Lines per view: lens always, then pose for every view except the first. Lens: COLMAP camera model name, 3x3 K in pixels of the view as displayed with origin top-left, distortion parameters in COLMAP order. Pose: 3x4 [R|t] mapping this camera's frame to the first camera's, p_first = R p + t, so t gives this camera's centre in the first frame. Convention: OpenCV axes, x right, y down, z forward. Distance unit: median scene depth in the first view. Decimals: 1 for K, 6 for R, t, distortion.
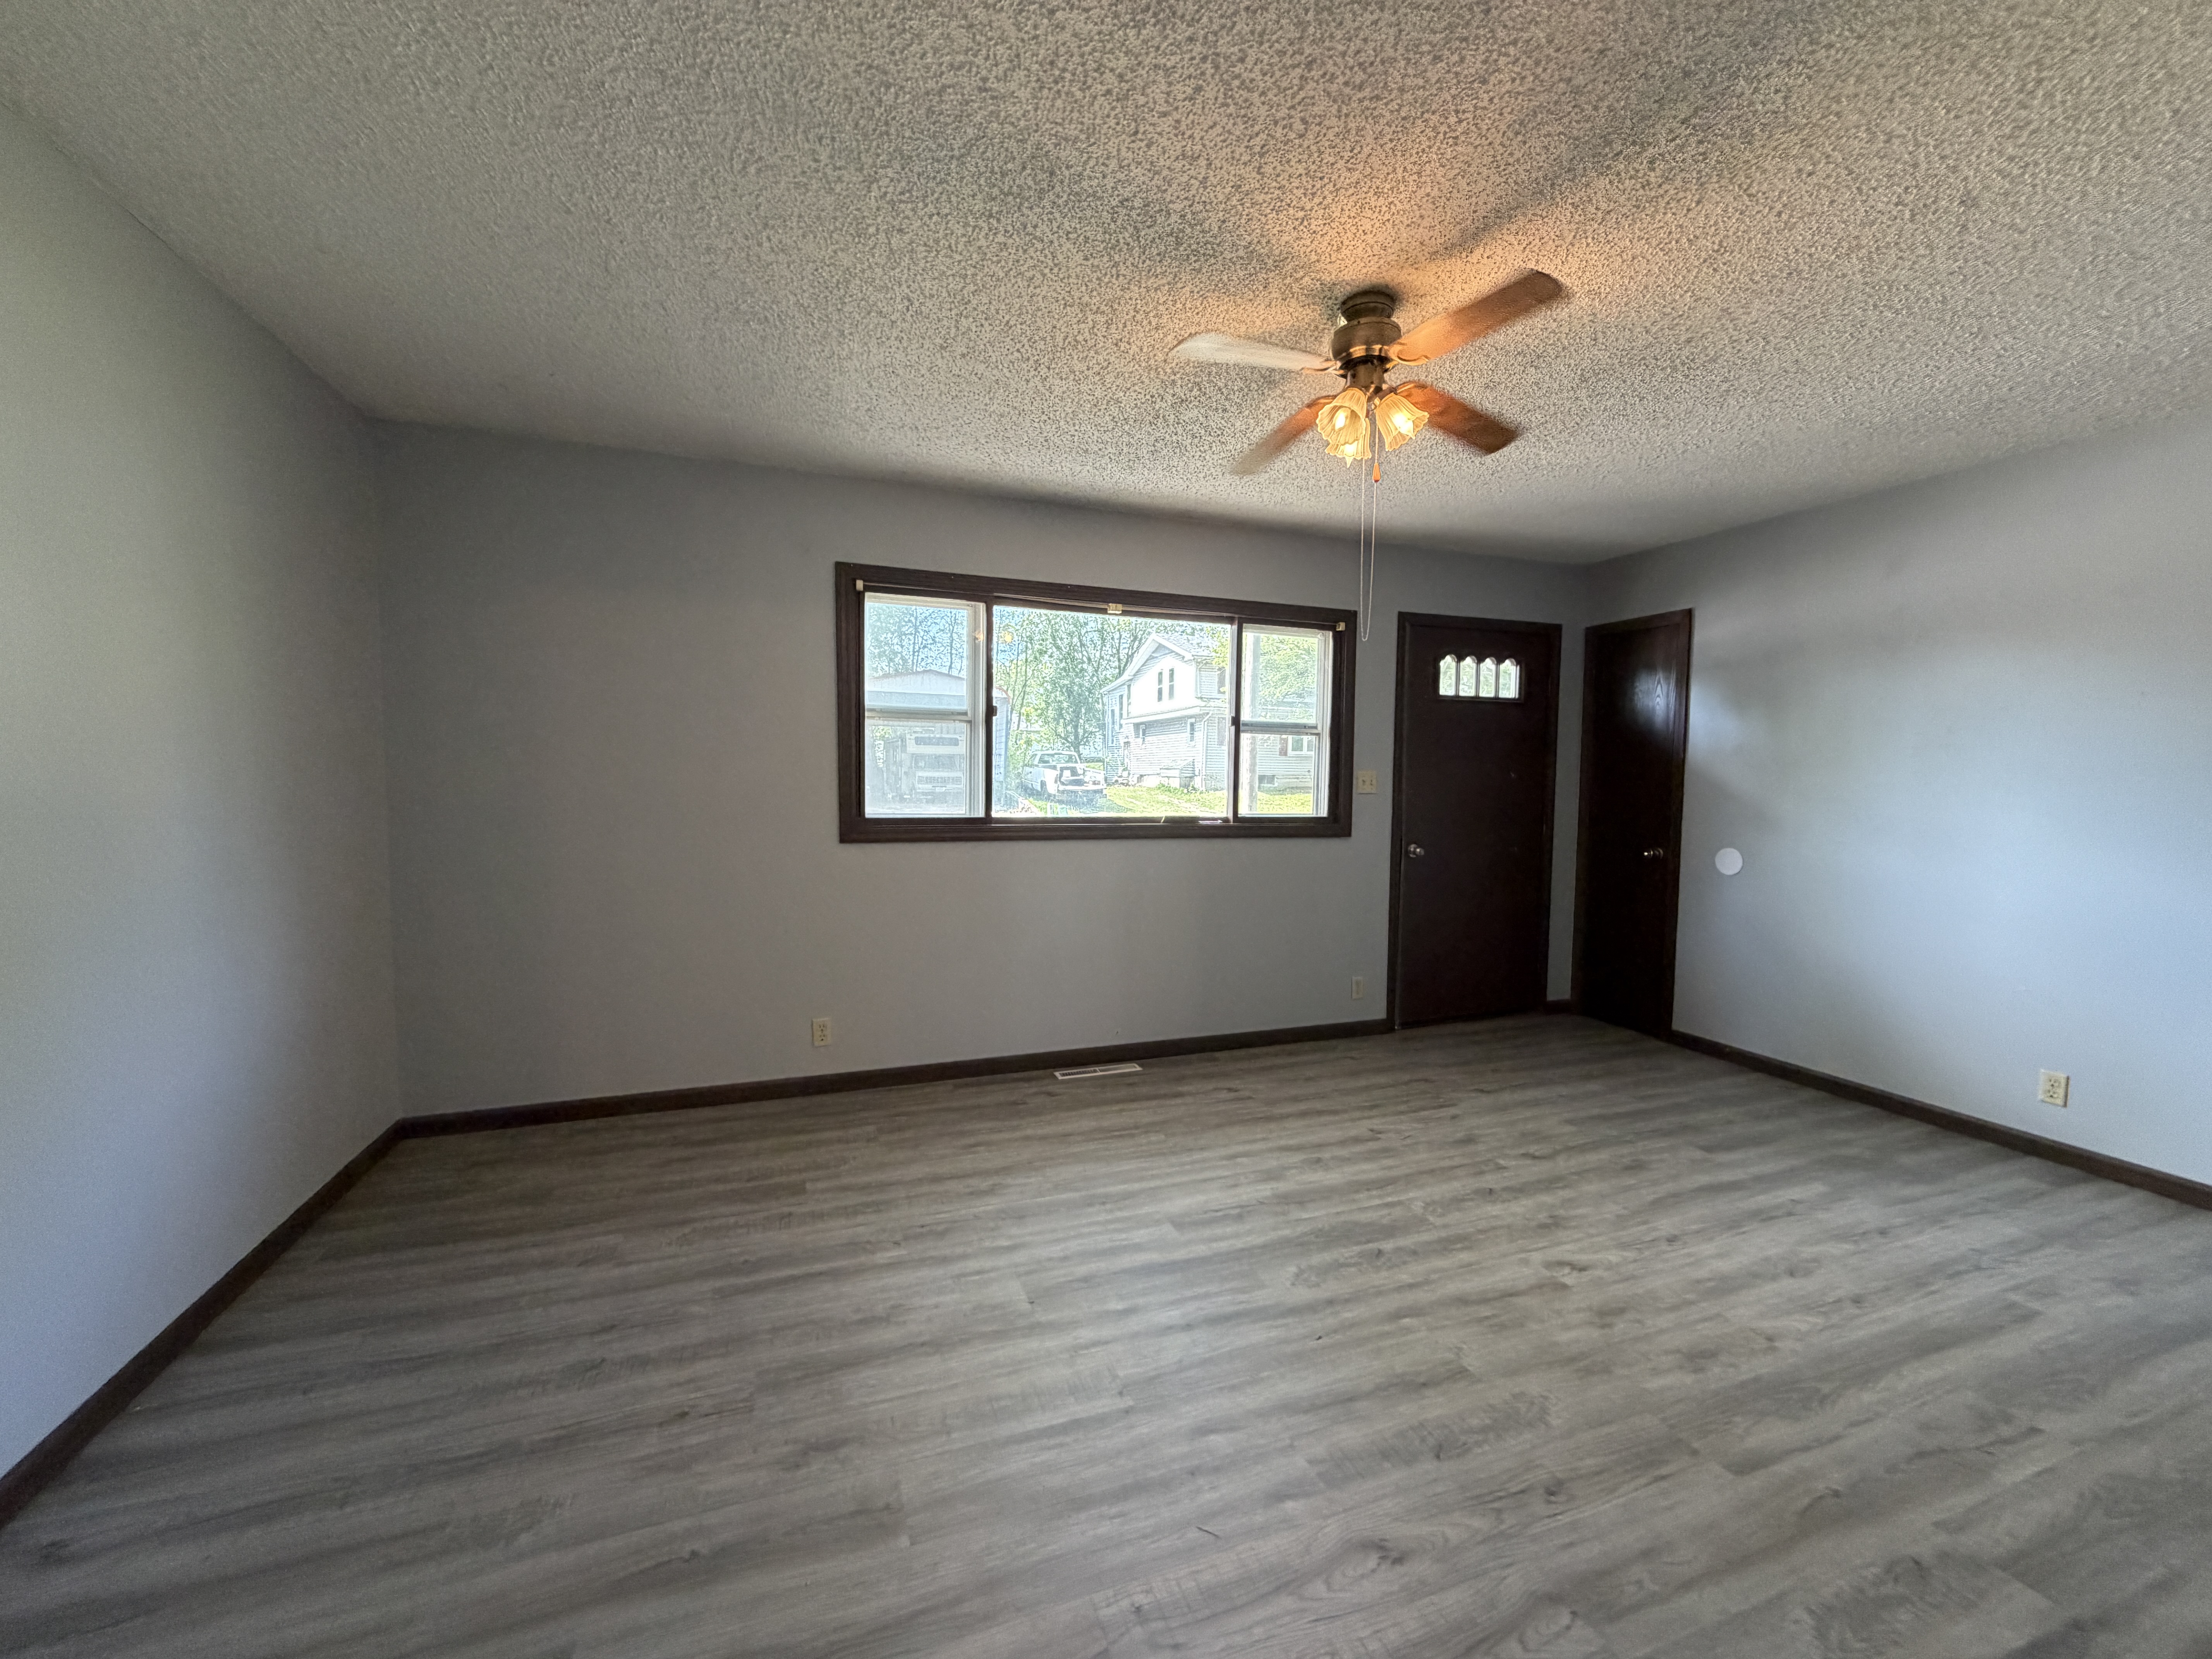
lens RADIAL K [[889.8, 0, 1097.1], [0, 889.8, 834.6], [0, 0, 1]] dist [-0.001150, -0.000086]
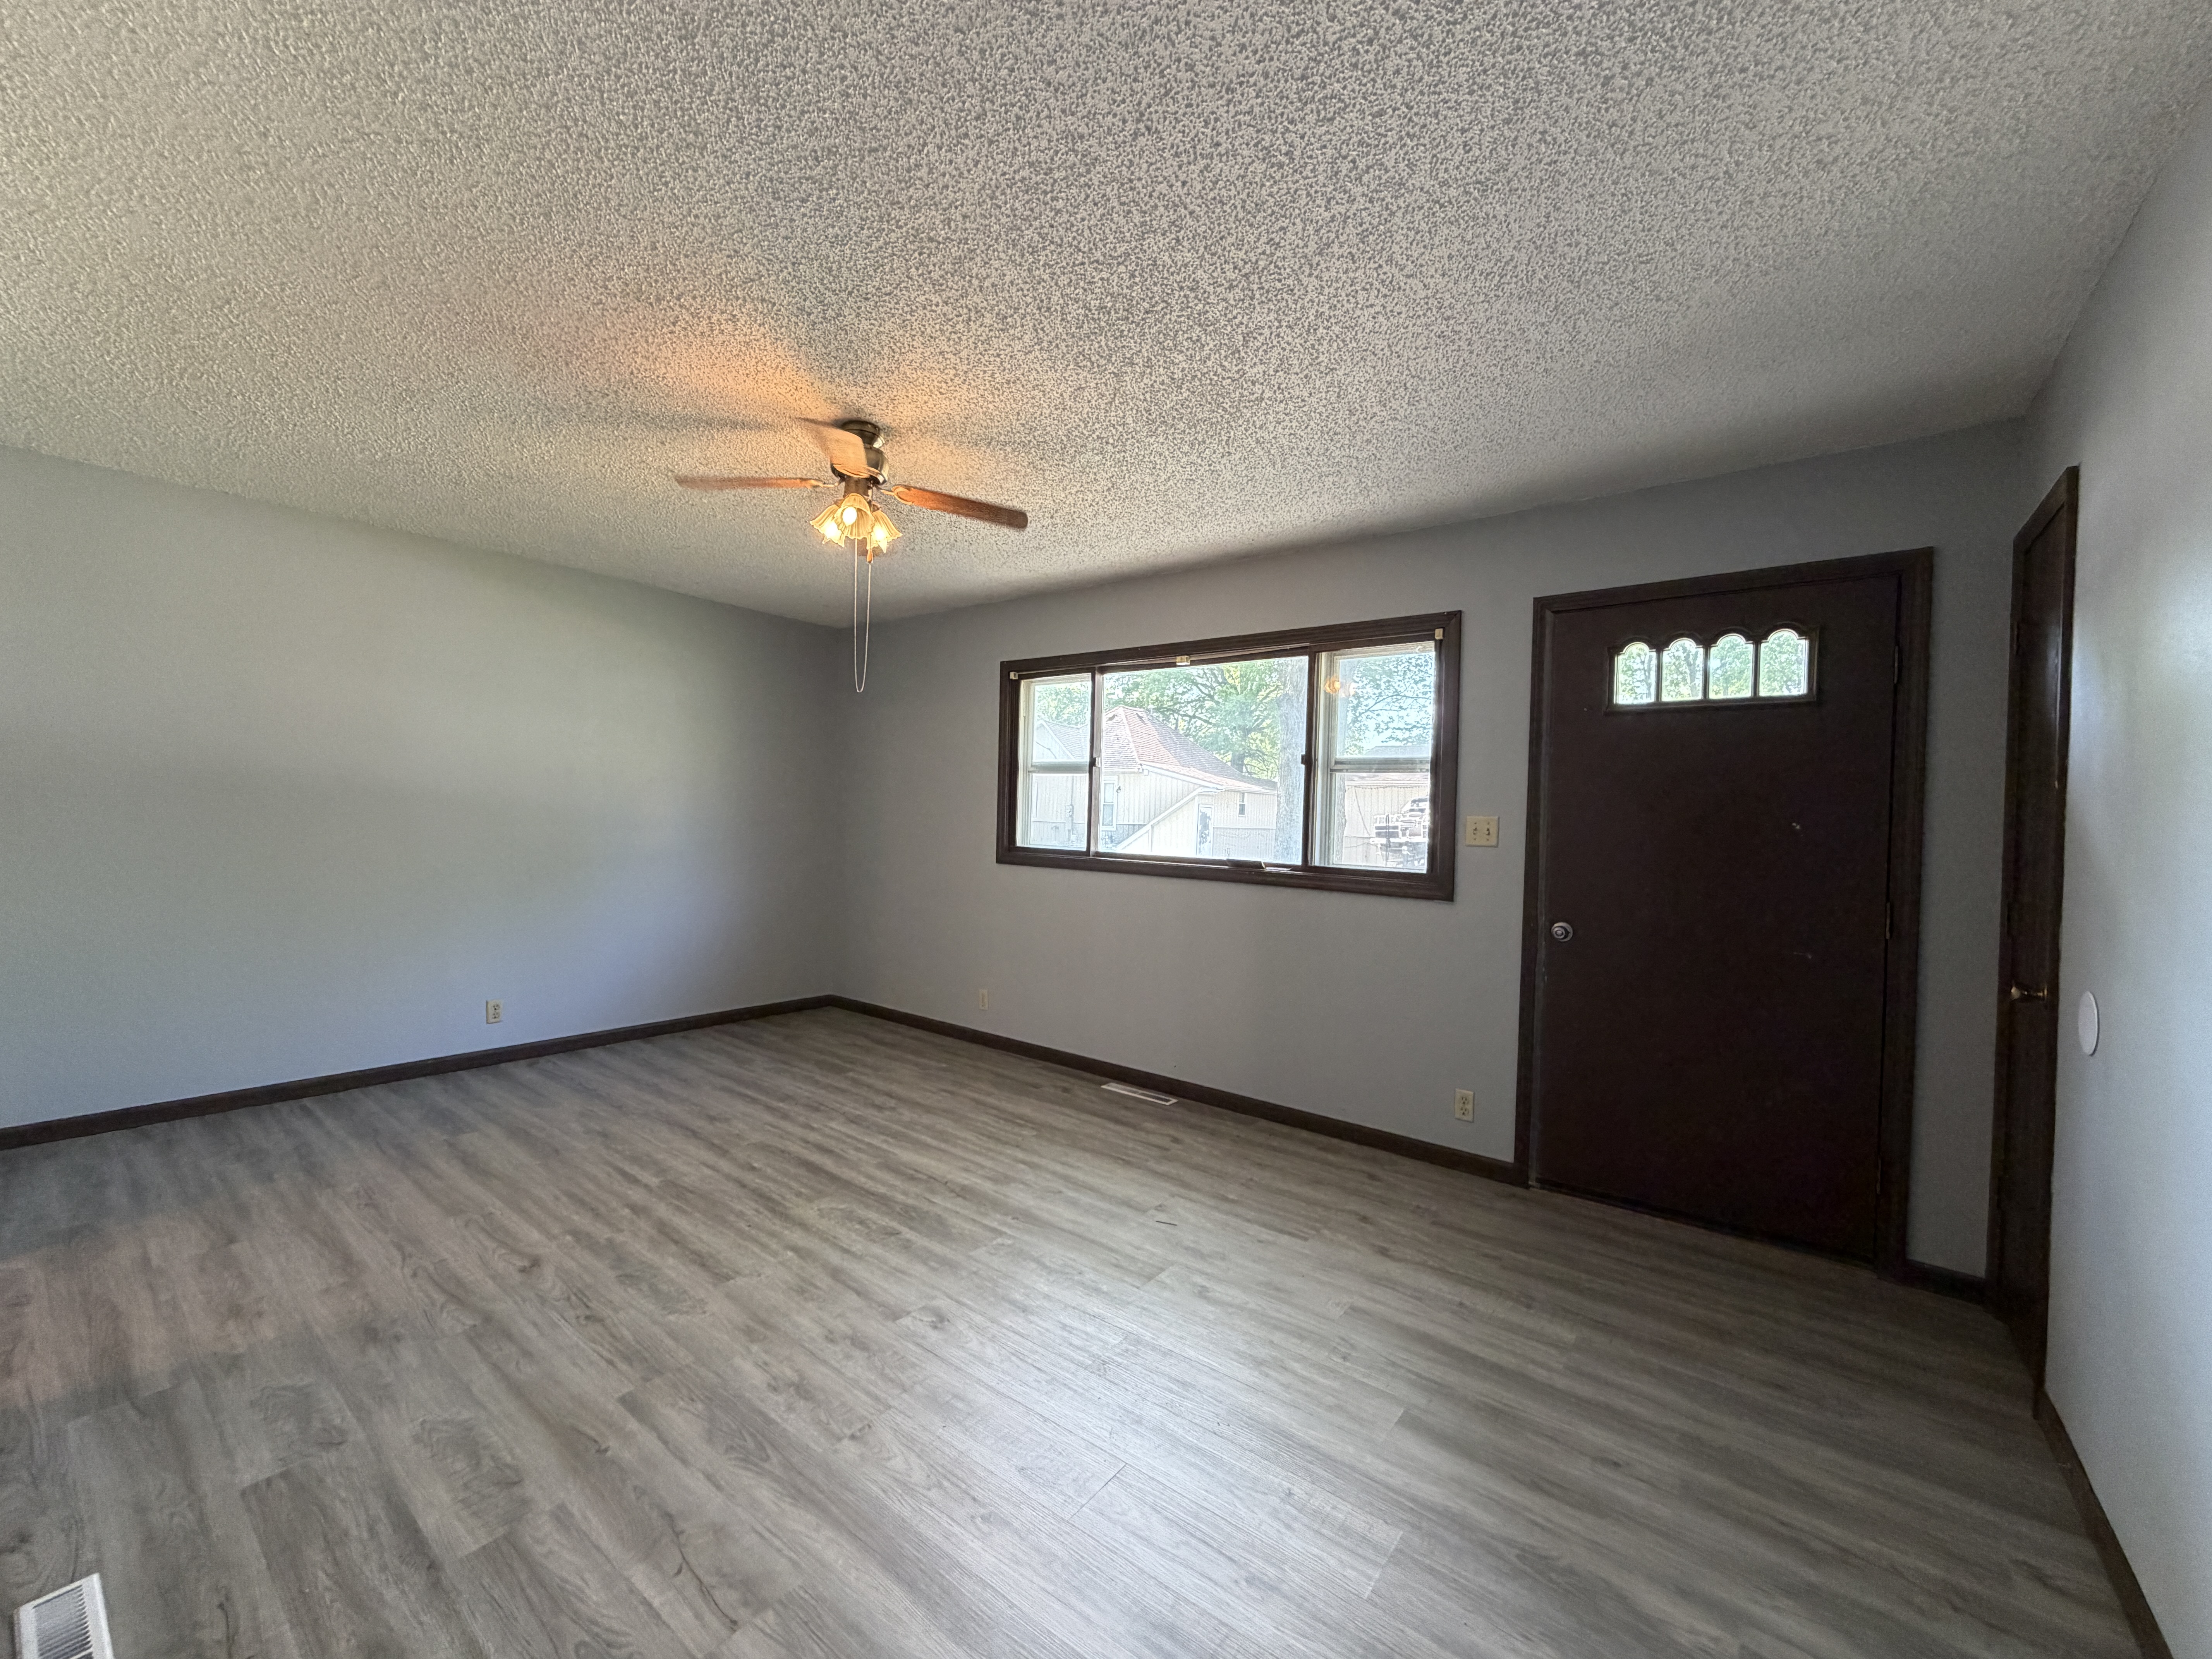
lens RADIAL K [[889.8, 0, 1101.7], [0, 889.8, 833.9], [0, 0, 1]] dist [-0.001150, -0.000086]
pose [[0.521583, 0.019753, -0.852972, 0.948091], [-0.083034, 0.996161, -0.027706, -0.011064], [0.849151, 0.085277, 0.521221, 0.410429]]
